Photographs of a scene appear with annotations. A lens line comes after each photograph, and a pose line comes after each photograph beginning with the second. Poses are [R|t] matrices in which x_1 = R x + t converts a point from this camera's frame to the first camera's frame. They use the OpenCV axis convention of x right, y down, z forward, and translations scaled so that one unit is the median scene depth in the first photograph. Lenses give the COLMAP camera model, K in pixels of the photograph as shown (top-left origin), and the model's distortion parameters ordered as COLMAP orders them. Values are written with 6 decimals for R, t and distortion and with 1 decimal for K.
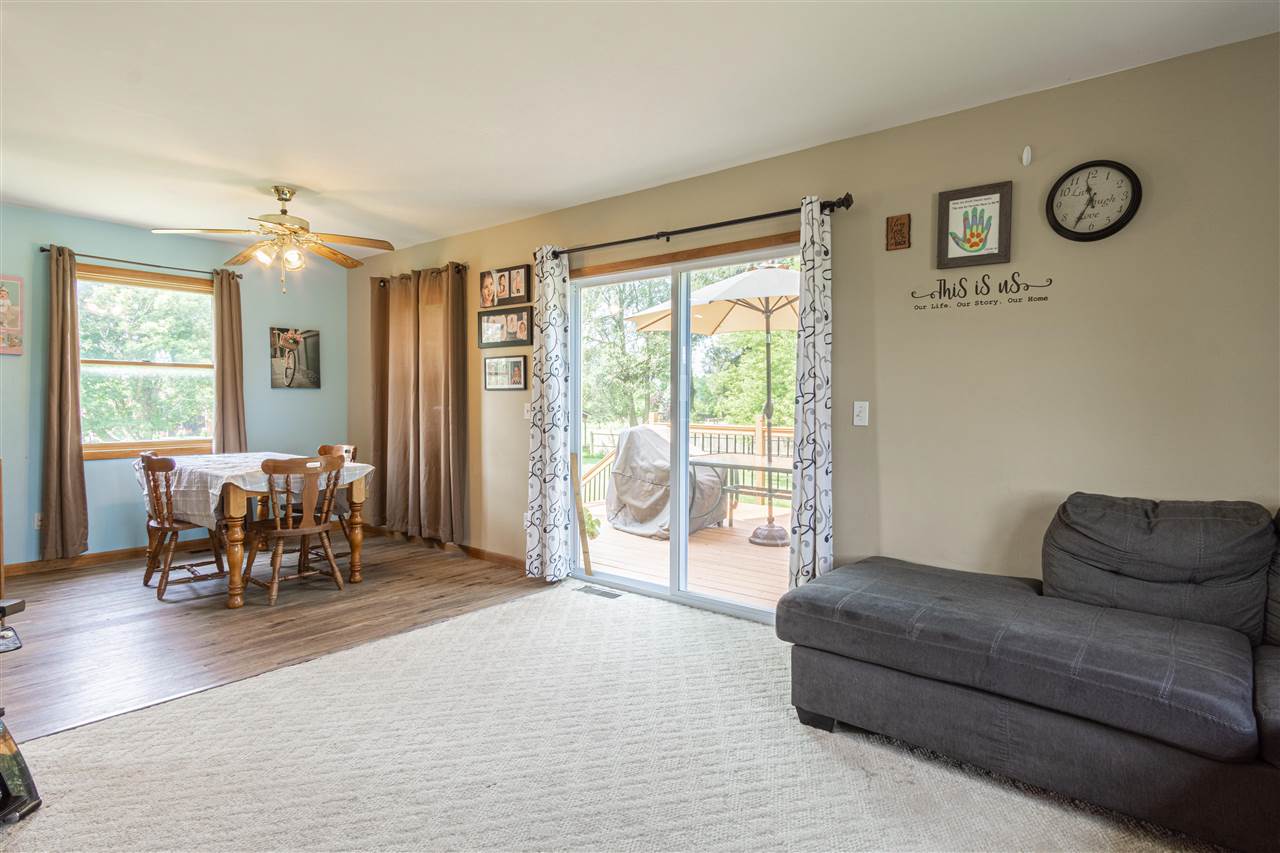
lens RADIAL K [[703.9, 0, 639.4], [0, 703.9, 401.1], [0, 0, 1]] dist [0.001019, 0.000474]
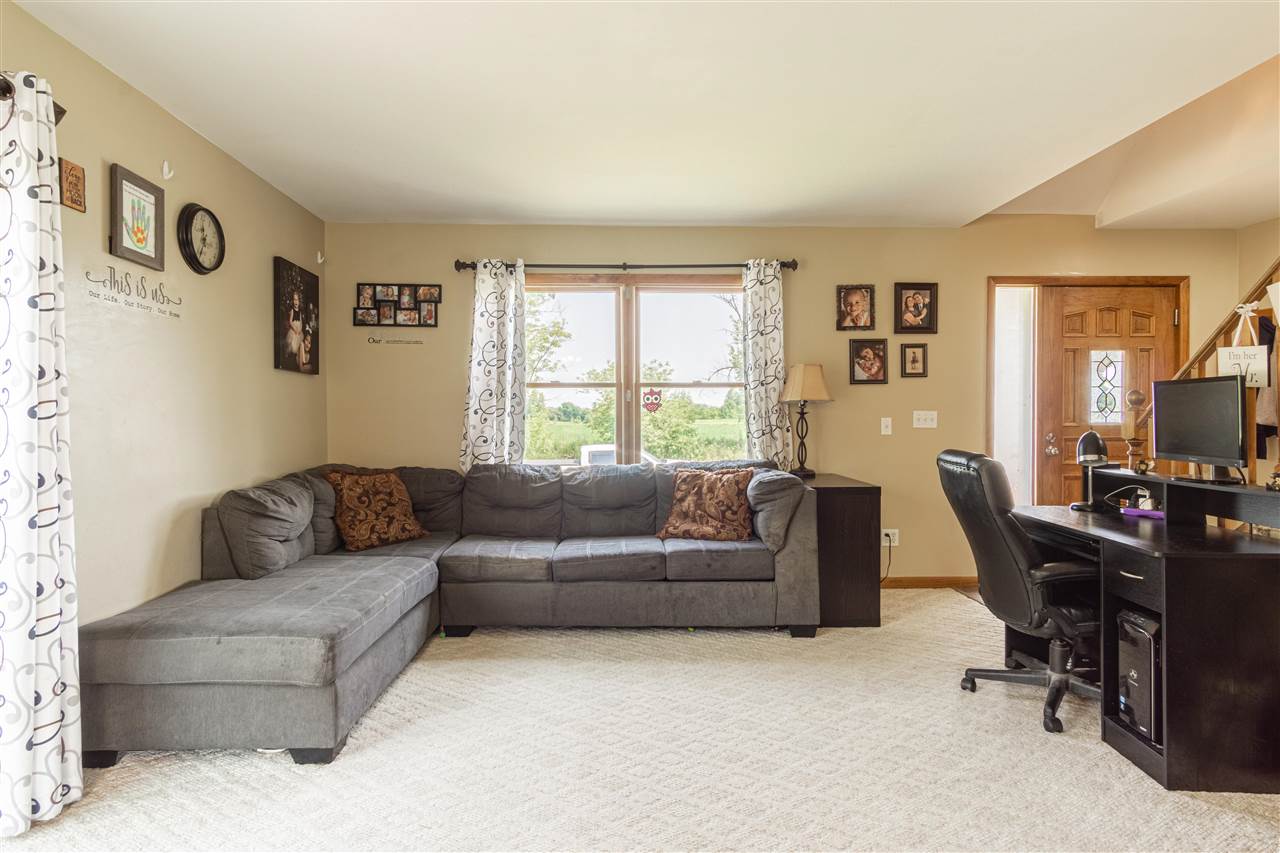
lens RADIAL K [[665.4, 0, 626.0], [0, 665.4, 417.2], [0, 0, 1]] dist [0.004957, 0.002204]
pose [[-0.653727, -0.002173, 0.756727, -0.573592], [0.001118, 0.999992, 0.003838, 0.002348], [-0.756730, 0.003356, -0.653719, 1.069652]]
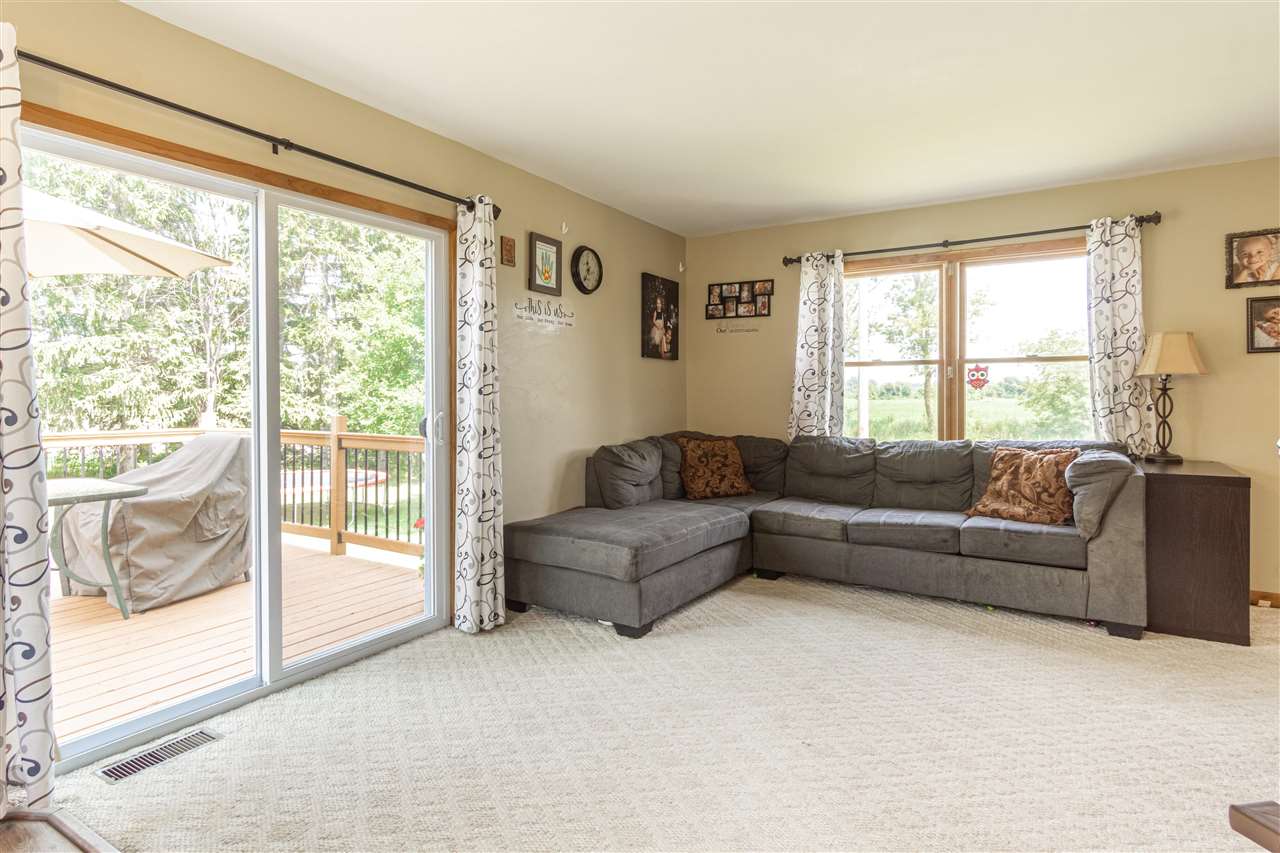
lens RADIAL K [[664.9, 0, 655.2], [0, 664.9, 388.6], [0, 0, 1]] dist [0.006763, 0.001606]
pose [[-0.144937, 0.005122, 0.989428, -0.831508], [0.003500, 0.999983, -0.004664, 0.001162], [-0.989435, 0.002787, -0.144952, 0.961117]]
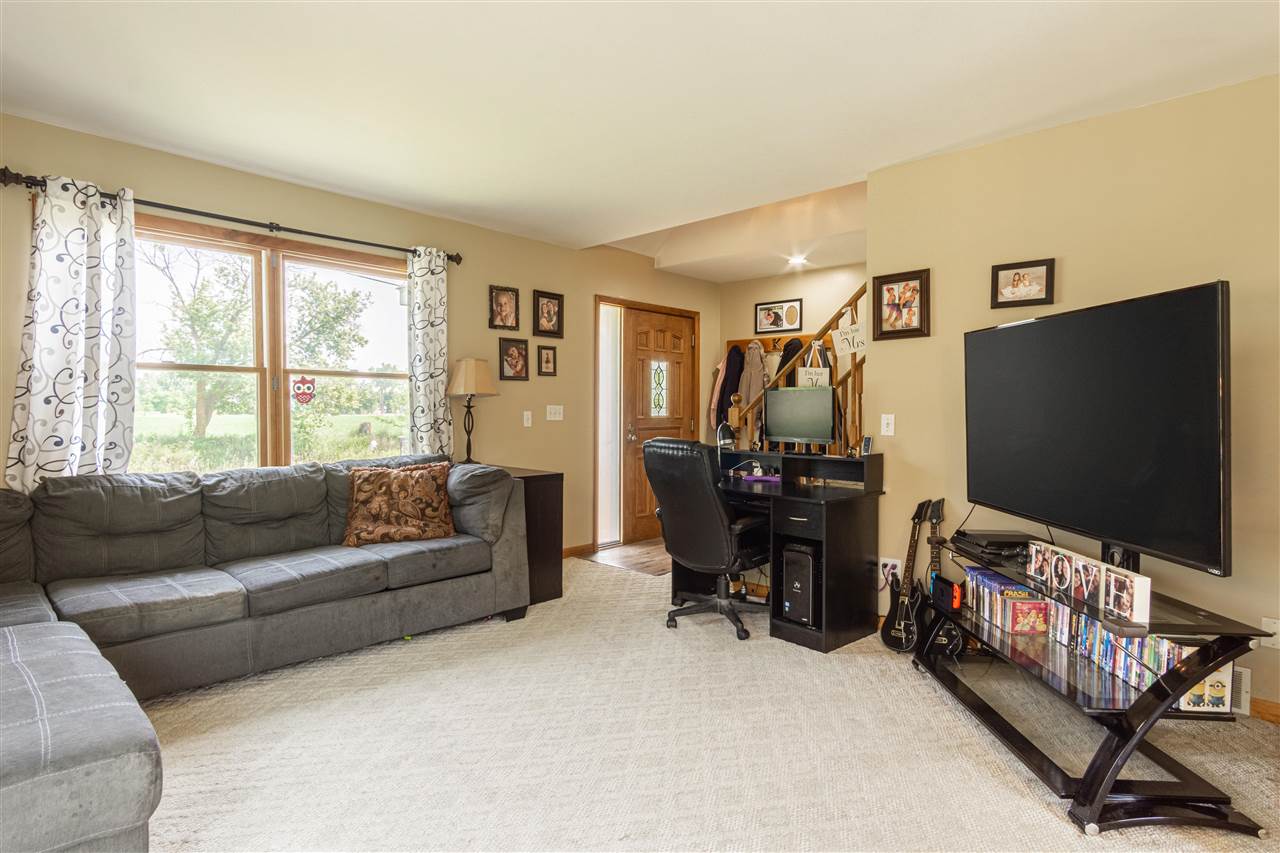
lens RADIAL K [[665.4, 0, 626.0], [0, 665.4, 417.2], [0, 0, 1]] dist [0.004957, 0.002204]
pose [[-0.995854, -0.009249, 0.090500, -0.208875], [-0.008121, 0.999885, 0.012831, 0.001216], [-0.090608, 0.012042, -0.995814, 1.273416]]
